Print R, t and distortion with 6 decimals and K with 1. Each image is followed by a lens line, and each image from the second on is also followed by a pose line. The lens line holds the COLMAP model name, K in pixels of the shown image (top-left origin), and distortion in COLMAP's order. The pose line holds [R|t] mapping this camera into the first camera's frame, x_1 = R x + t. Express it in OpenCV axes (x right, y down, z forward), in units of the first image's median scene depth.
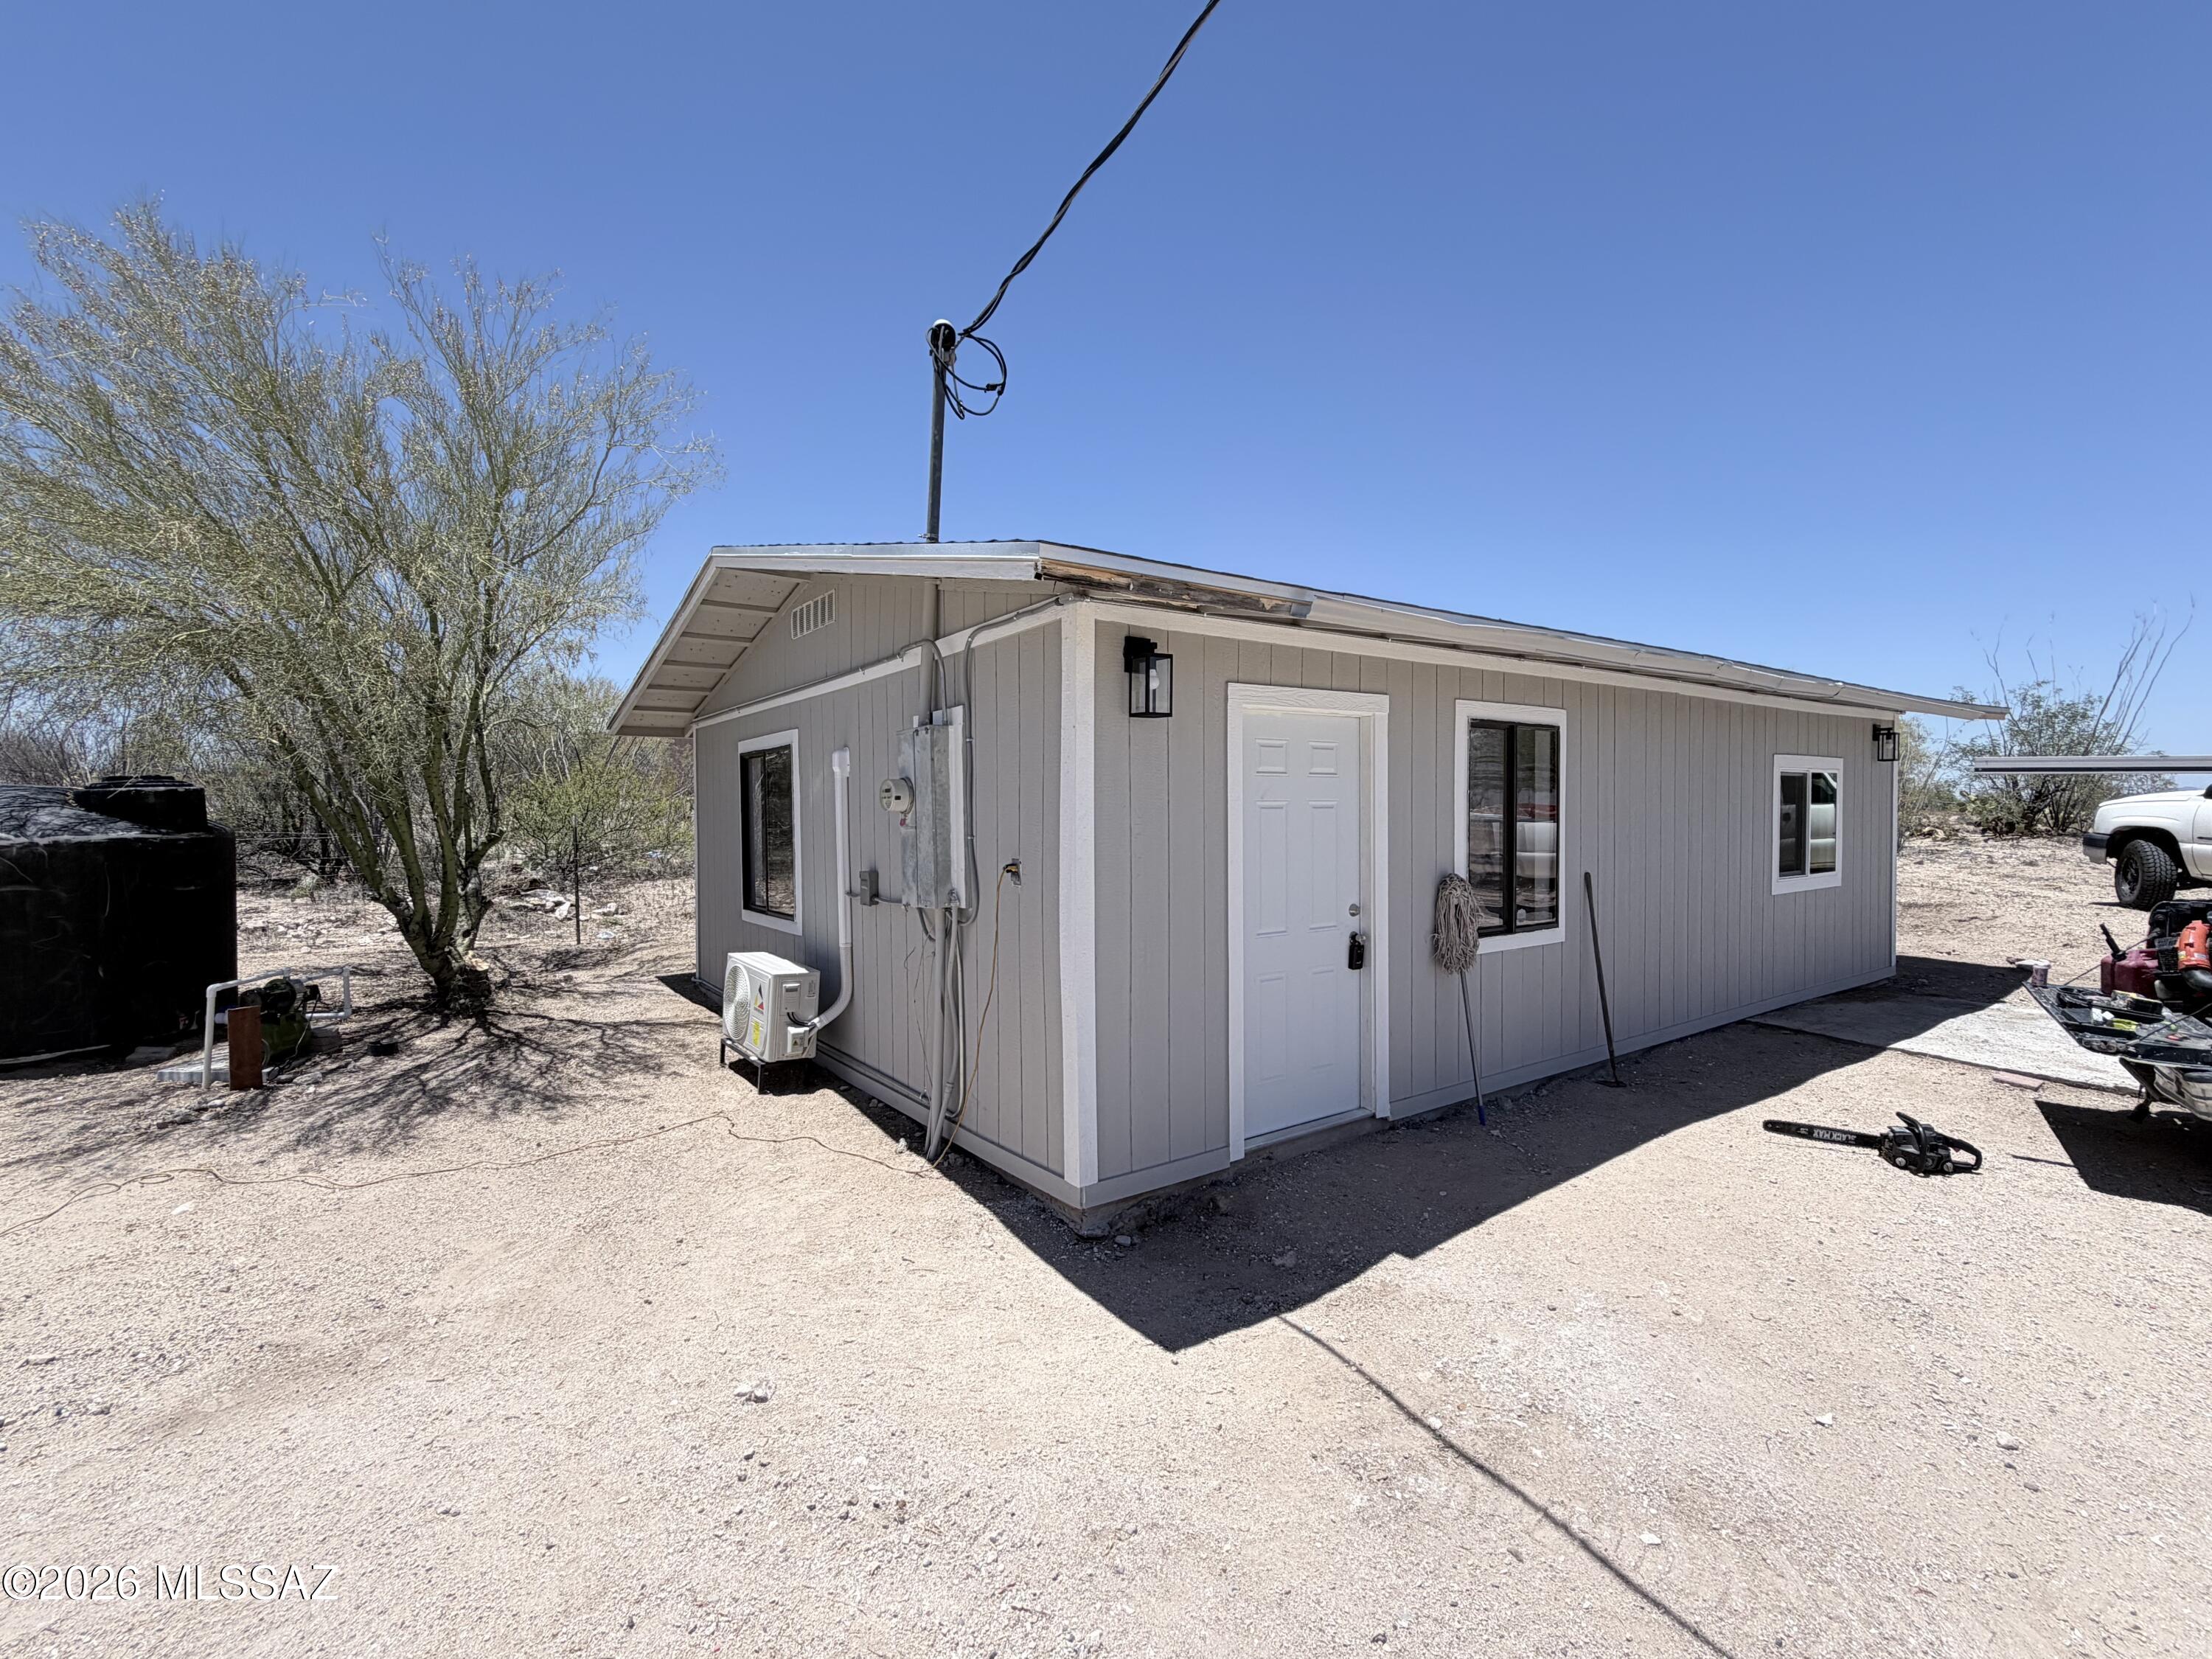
lens RADIAL K [[976.8, 0, 1100.9], [0, 976.8, 824.5], [0, 0, 1]] dist [0.000877, -0.000424]
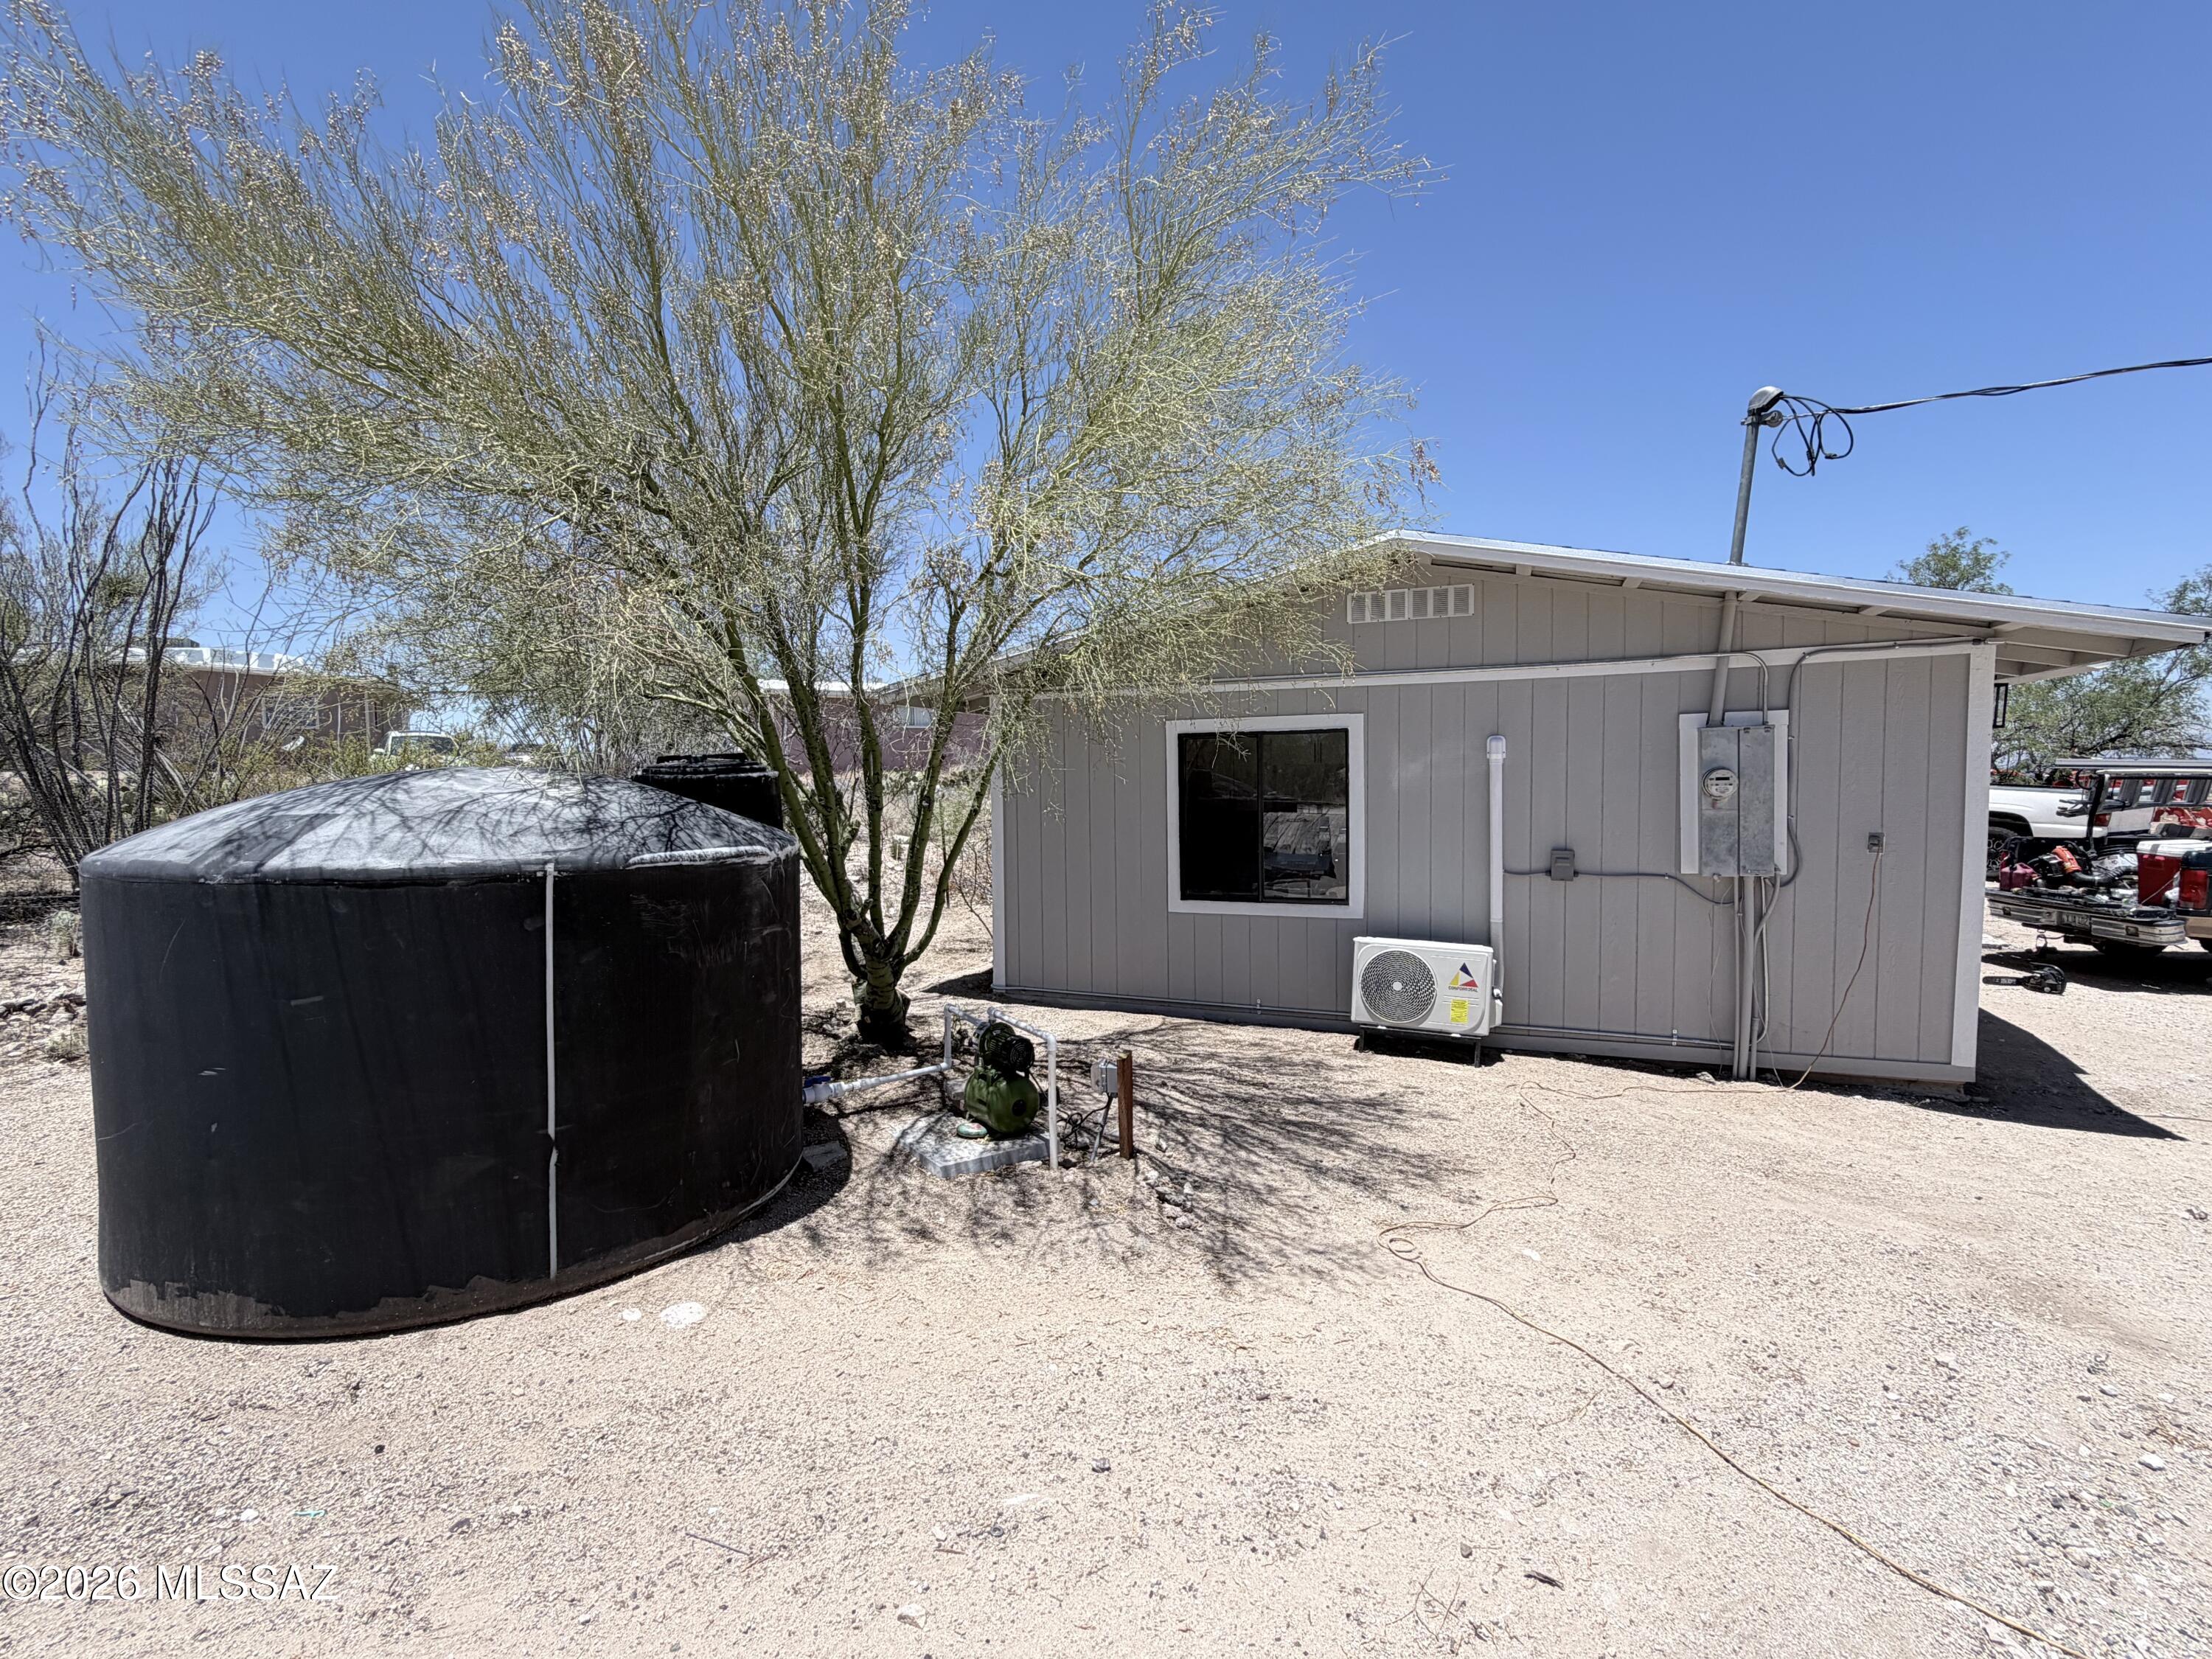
lens RADIAL K [[976.8, 0, 1100.9], [0, 976.8, 824.5], [0, 0, 1]] dist [0.000877, -0.000424]
pose [[0.832966, -0.007580, 0.553272, -1.449039], [0.005348, 0.999970, 0.005648, 0.011323], [-0.553298, -0.001746, 0.832982, 0.422305]]
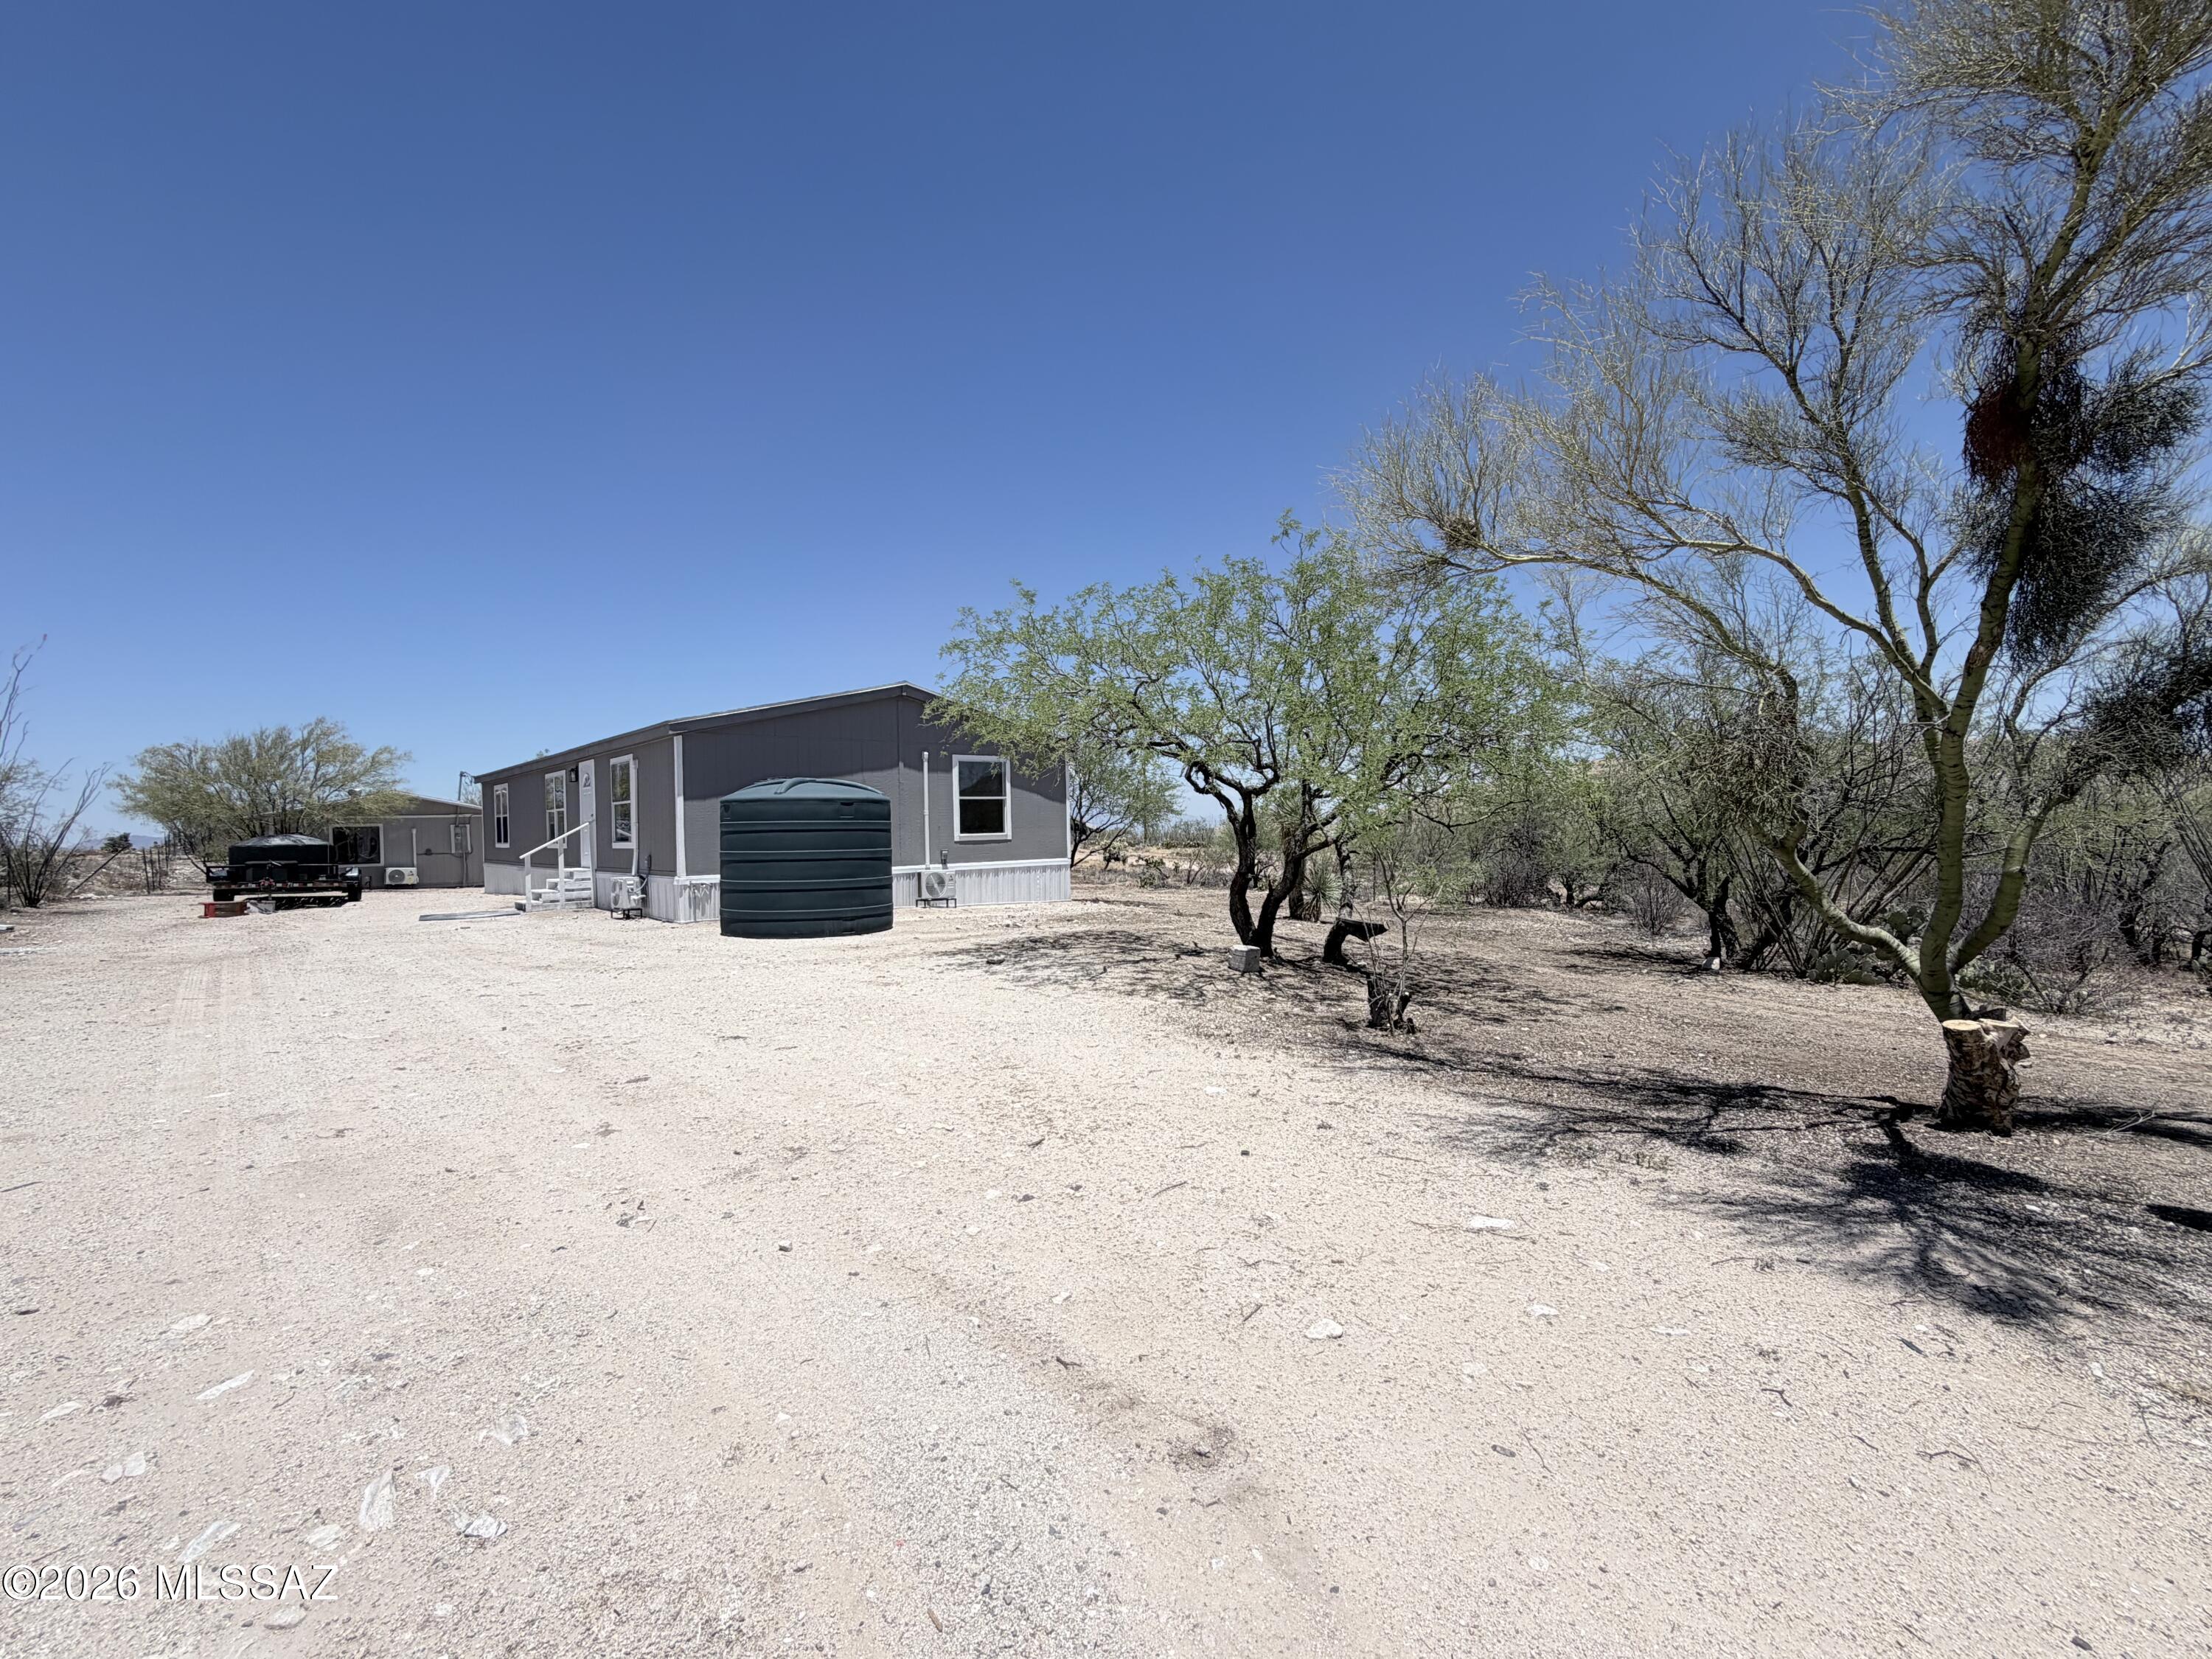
lens RADIAL K [[976.8, 0, 1100.9], [0, 976.8, 824.5], [0, 0, 1]] dist [0.000877, -0.000424]
pose [[-0.154370, 0.017480, 0.987858, -7.498459], [0.078267, 0.996918, -0.005410, 0.274696], [-0.984908, 0.076481, -0.155262, -2.330044]]
